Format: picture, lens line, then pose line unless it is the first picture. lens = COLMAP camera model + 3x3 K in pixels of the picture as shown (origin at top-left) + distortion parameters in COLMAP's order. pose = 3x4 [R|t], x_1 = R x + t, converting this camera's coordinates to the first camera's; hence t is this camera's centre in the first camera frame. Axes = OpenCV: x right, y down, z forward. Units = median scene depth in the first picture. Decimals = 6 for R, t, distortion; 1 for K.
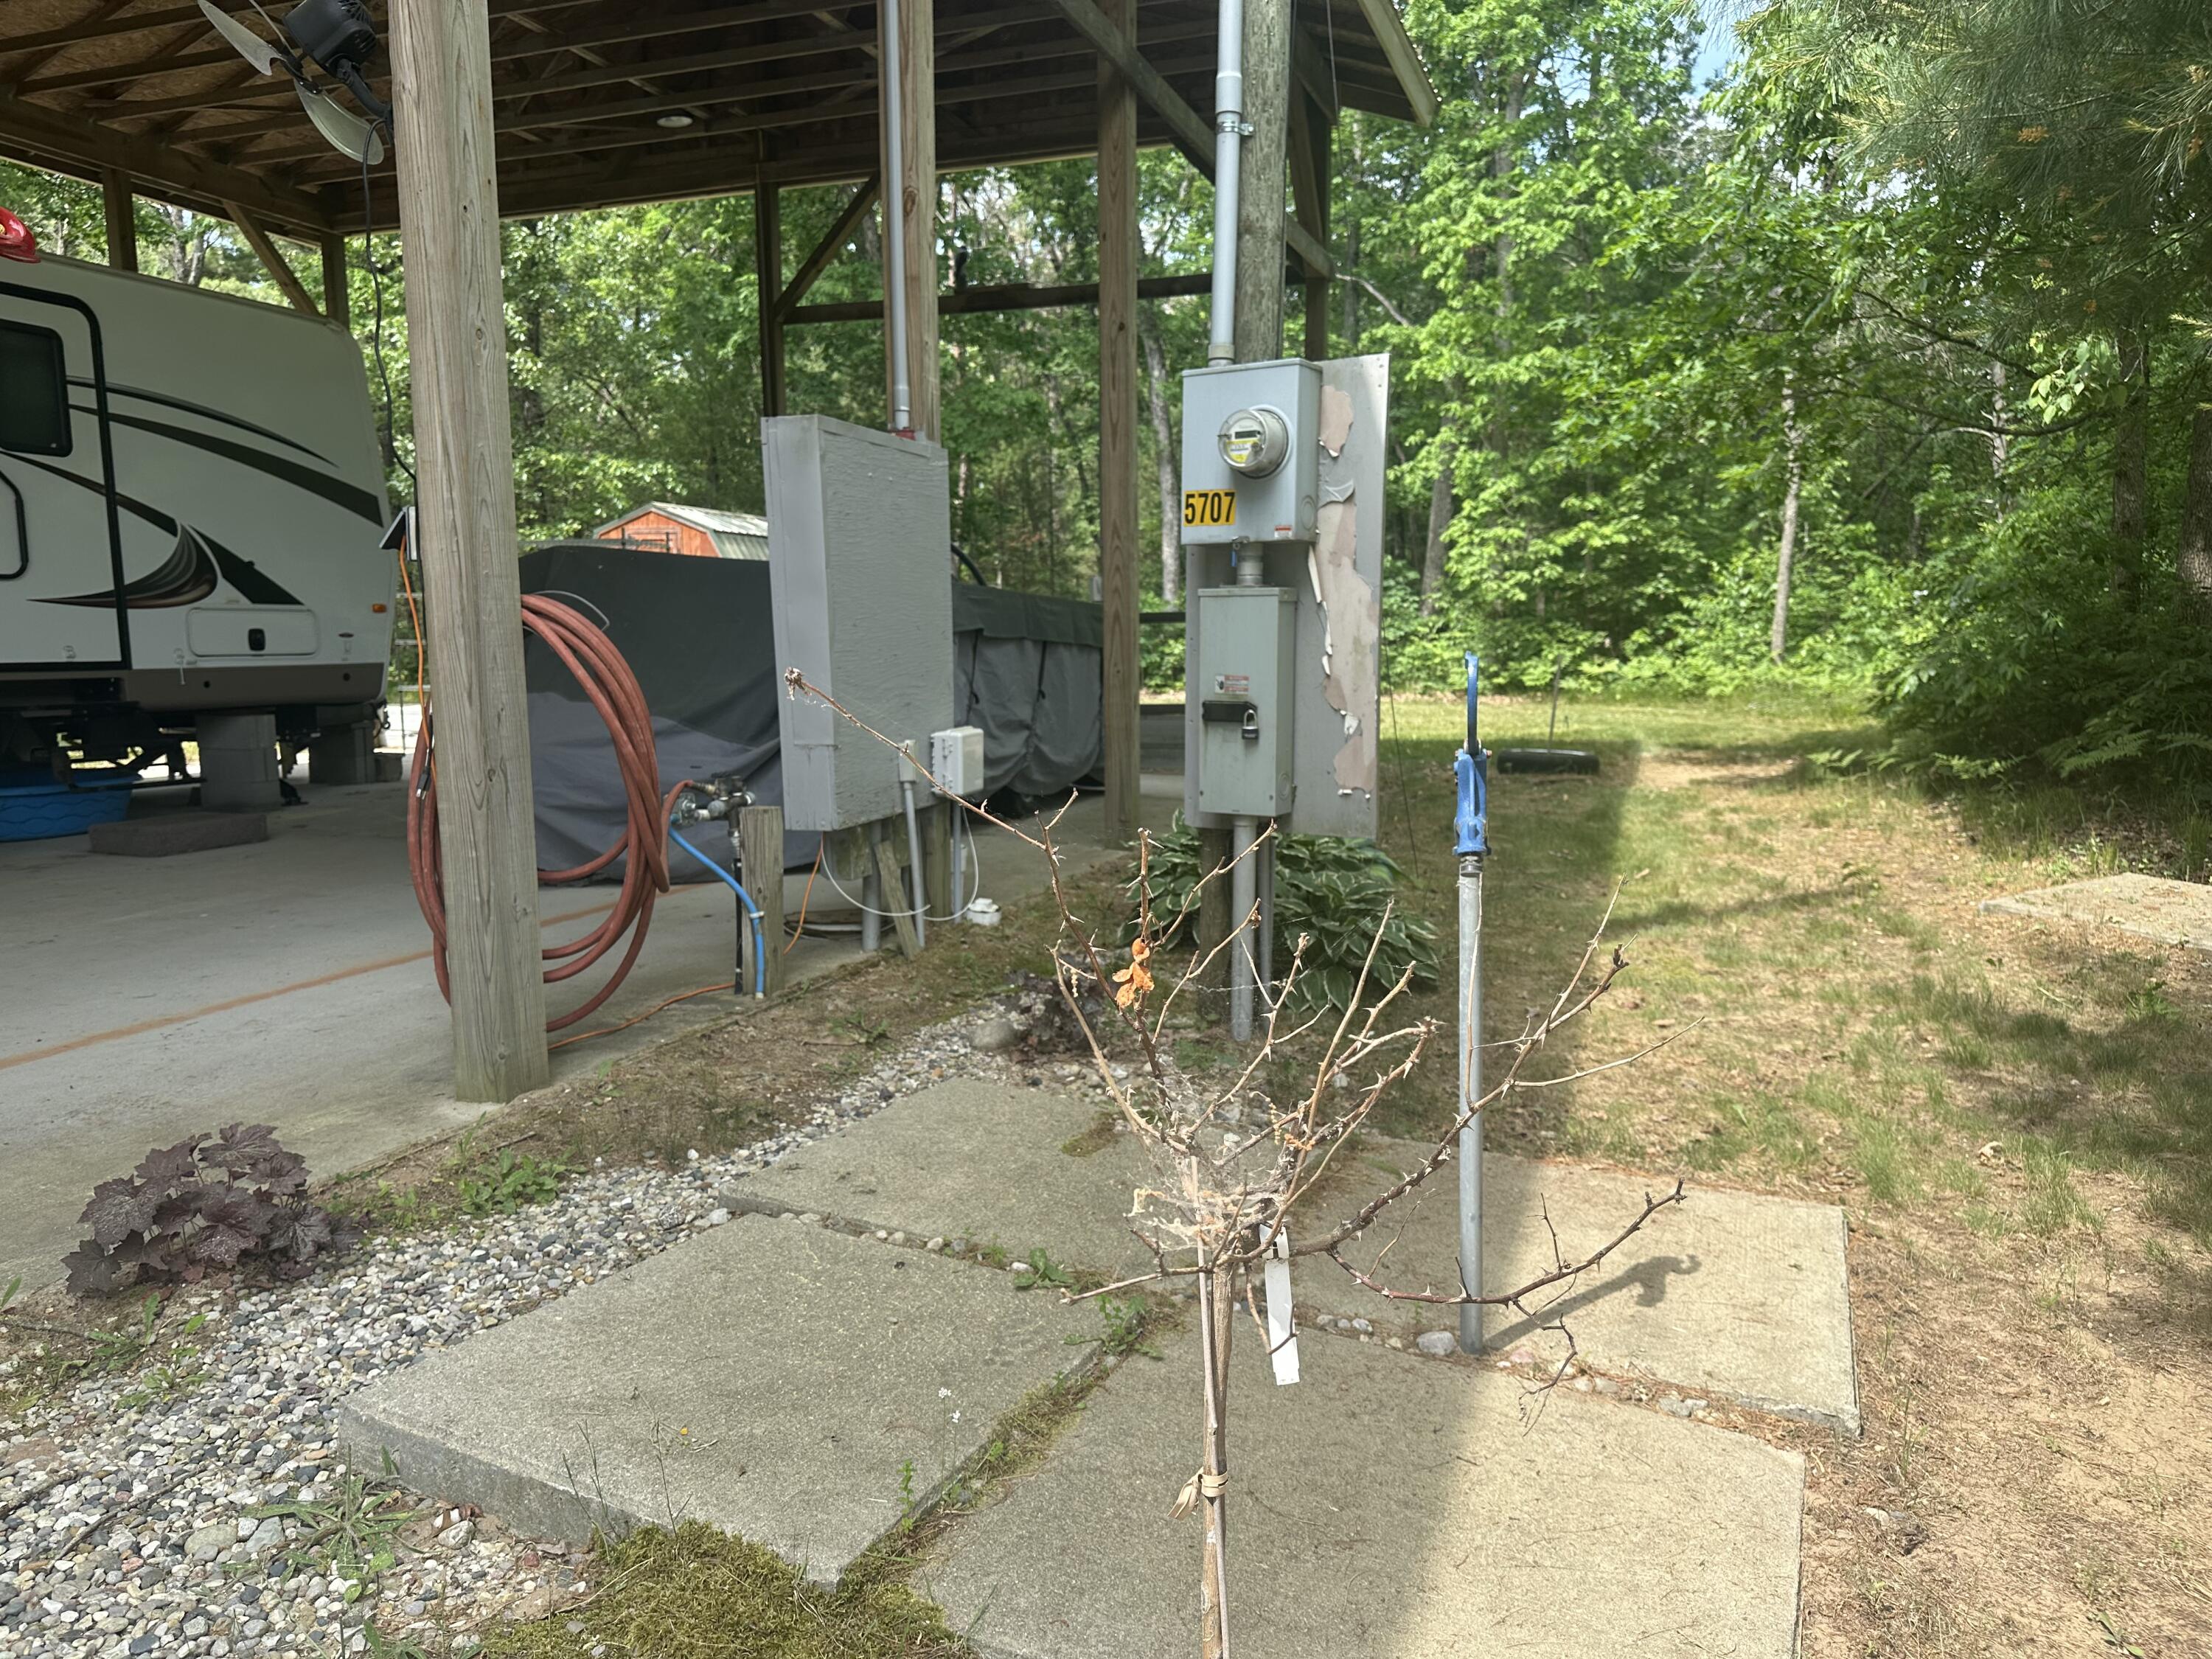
lens RADIAL K [[1566.8, 0, 1098.0], [0, 1566.8, 840.9], [0, 0, 1]] dist [0.063269, -0.065585]
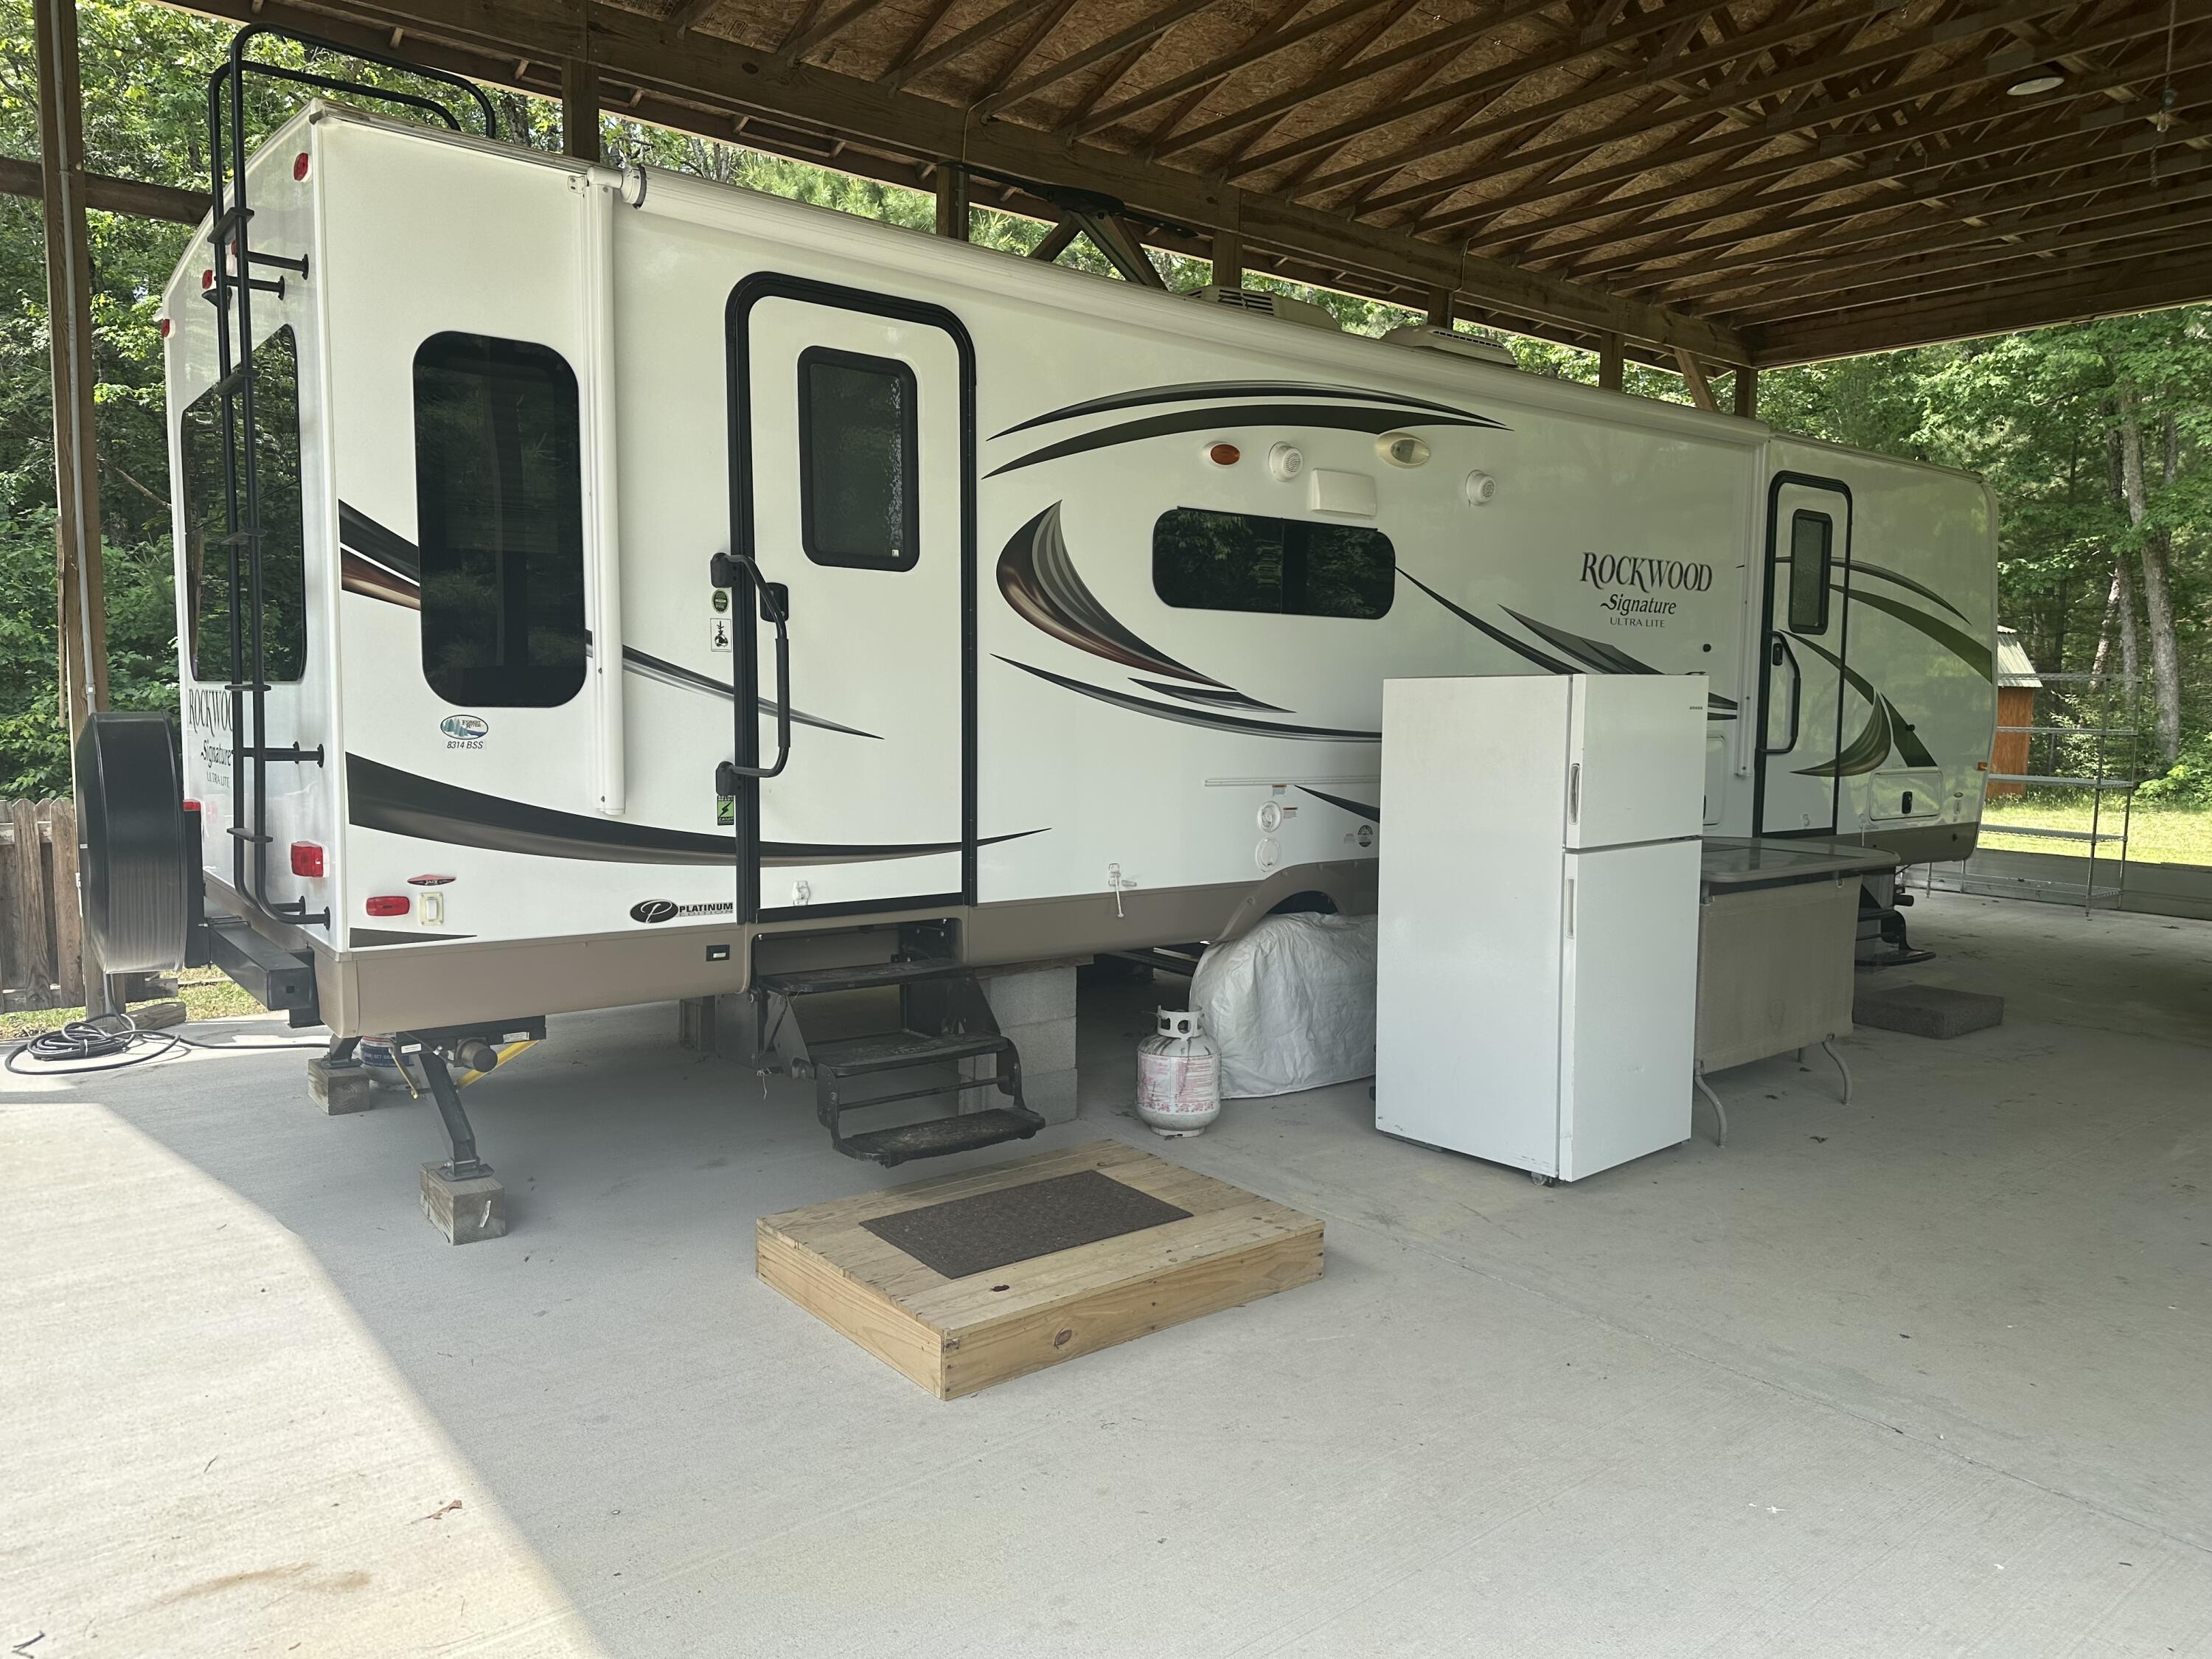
lens RADIAL K [[1566.8, 0, 1098.0], [0, 1566.8, 840.9], [0, 0, 1]] dist [0.063269, -0.065585]
pose [[0.849387, 0.070930, -0.522983, -0.460651], [-0.090977, 0.995772, -0.012704, -0.046390], [0.519871, 0.058370, 0.852248, -0.114523]]
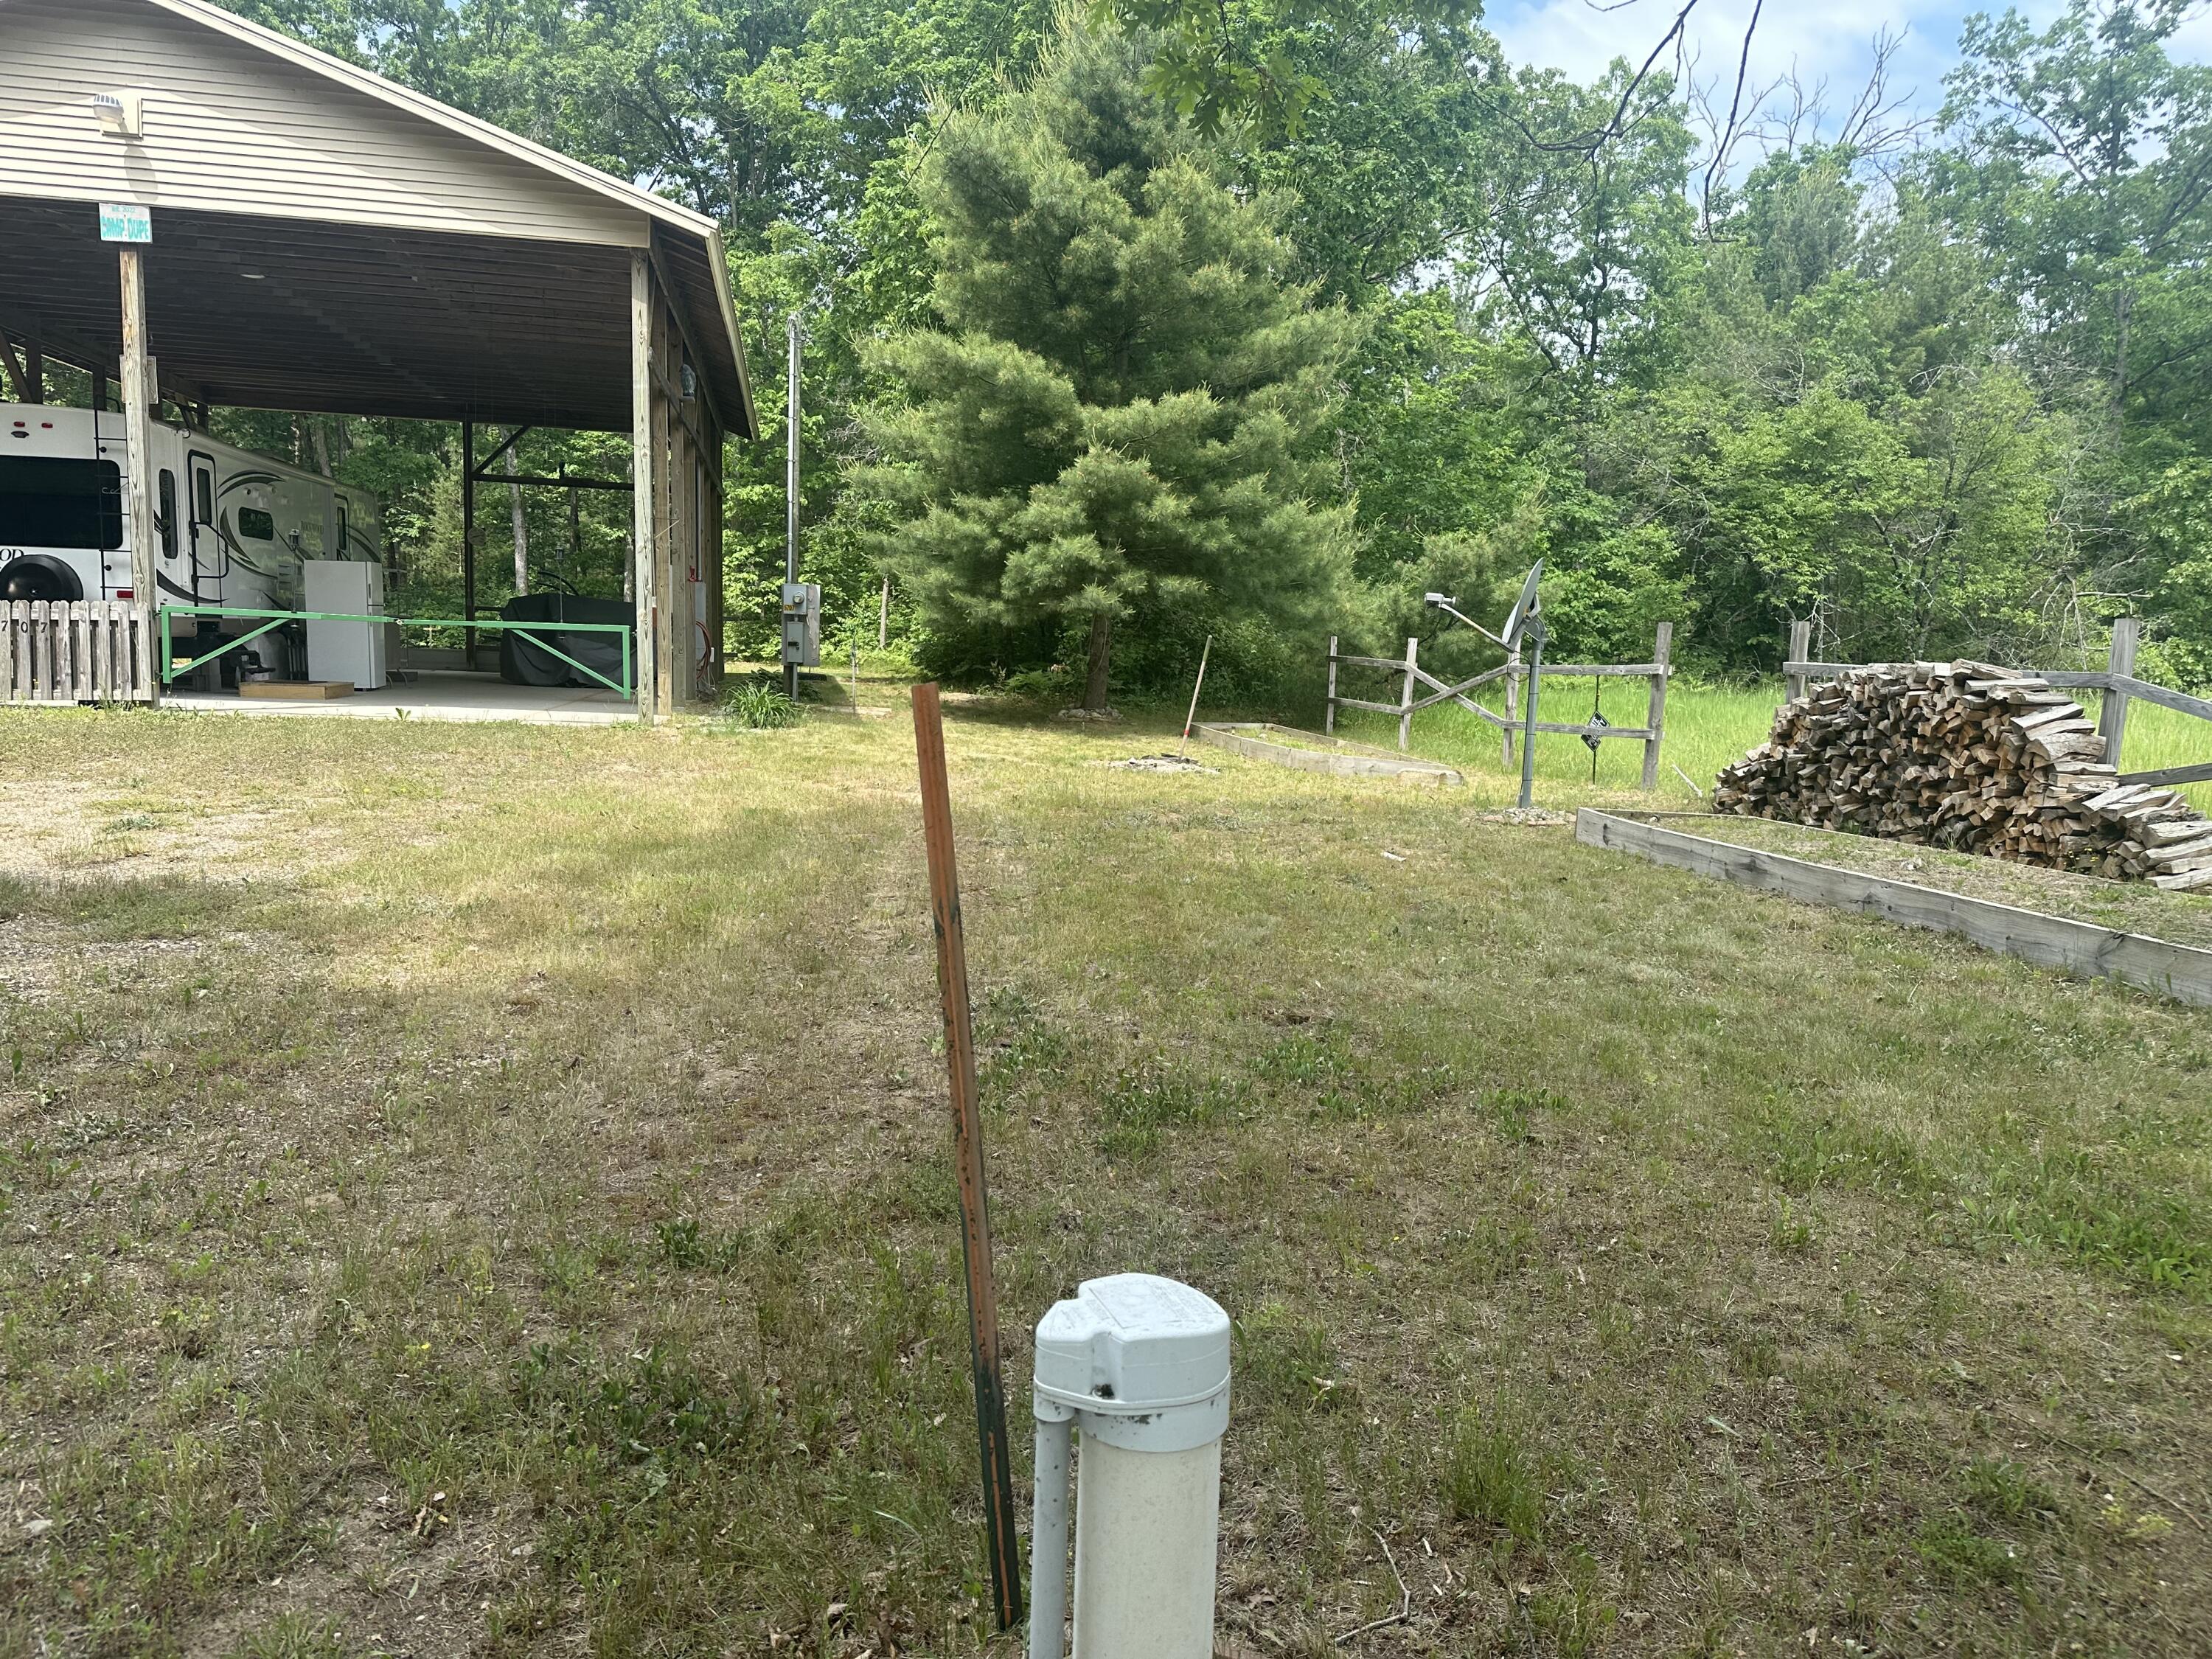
lens RADIAL K [[1566.8, 0, 1098.0], [0, 1566.8, 840.9], [0, 0, 1]] dist [0.063269, -0.065585]
pose [[0.857751, -0.025354, 0.513440, -0.894873], [0.023427, 0.999673, 0.010227, 0.280443], [-0.513532, 0.003257, 0.858064, -2.082119]]
